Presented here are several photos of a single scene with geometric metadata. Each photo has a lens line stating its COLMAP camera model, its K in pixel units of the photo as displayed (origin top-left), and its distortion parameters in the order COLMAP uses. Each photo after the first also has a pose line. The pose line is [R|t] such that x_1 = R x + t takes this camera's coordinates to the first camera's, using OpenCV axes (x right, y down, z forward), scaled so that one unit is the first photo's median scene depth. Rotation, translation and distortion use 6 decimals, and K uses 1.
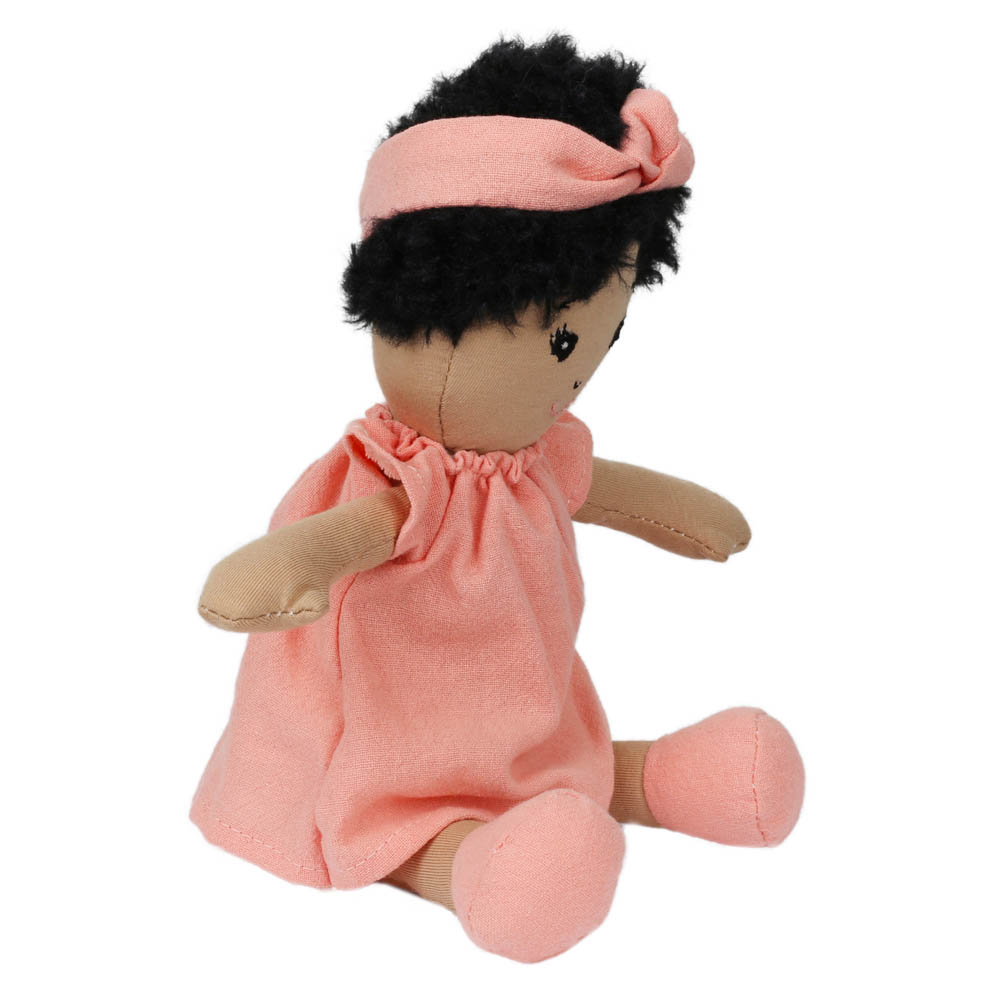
lens RADIAL K [[4495.3, 0, 499.8], [0, 4495.3, 496.5], [0, 0, 1]] dist [-0.563173, 0.000000]
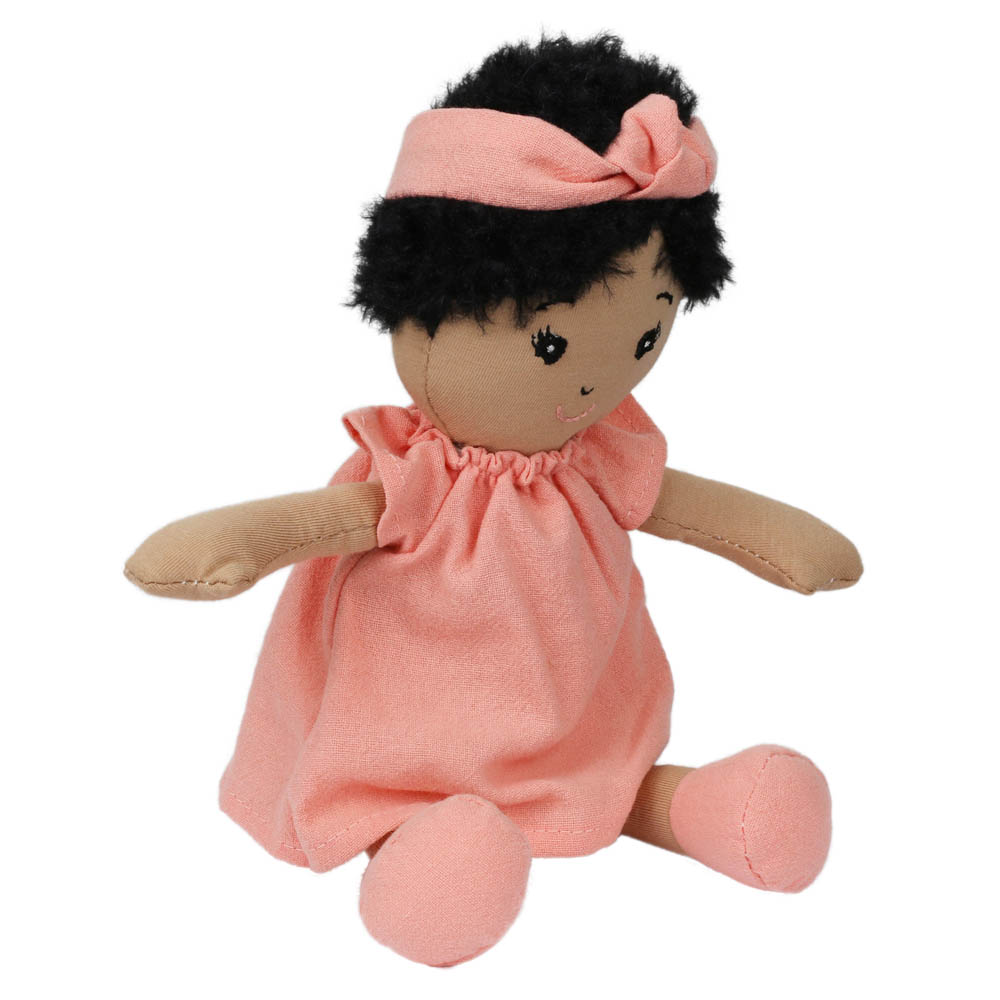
lens RADIAL K [[4495.3, 0, 500.3], [0, 4495.3, 502.4], [0, 0, 1]] dist [-0.563173, 0.000000]
pose [[0.919148, 0.105671, -0.379474, 0.377524], [-0.107197, 0.994089, 0.017172, -0.015756], [0.379046, 0.024895, 0.925043, 0.088703]]
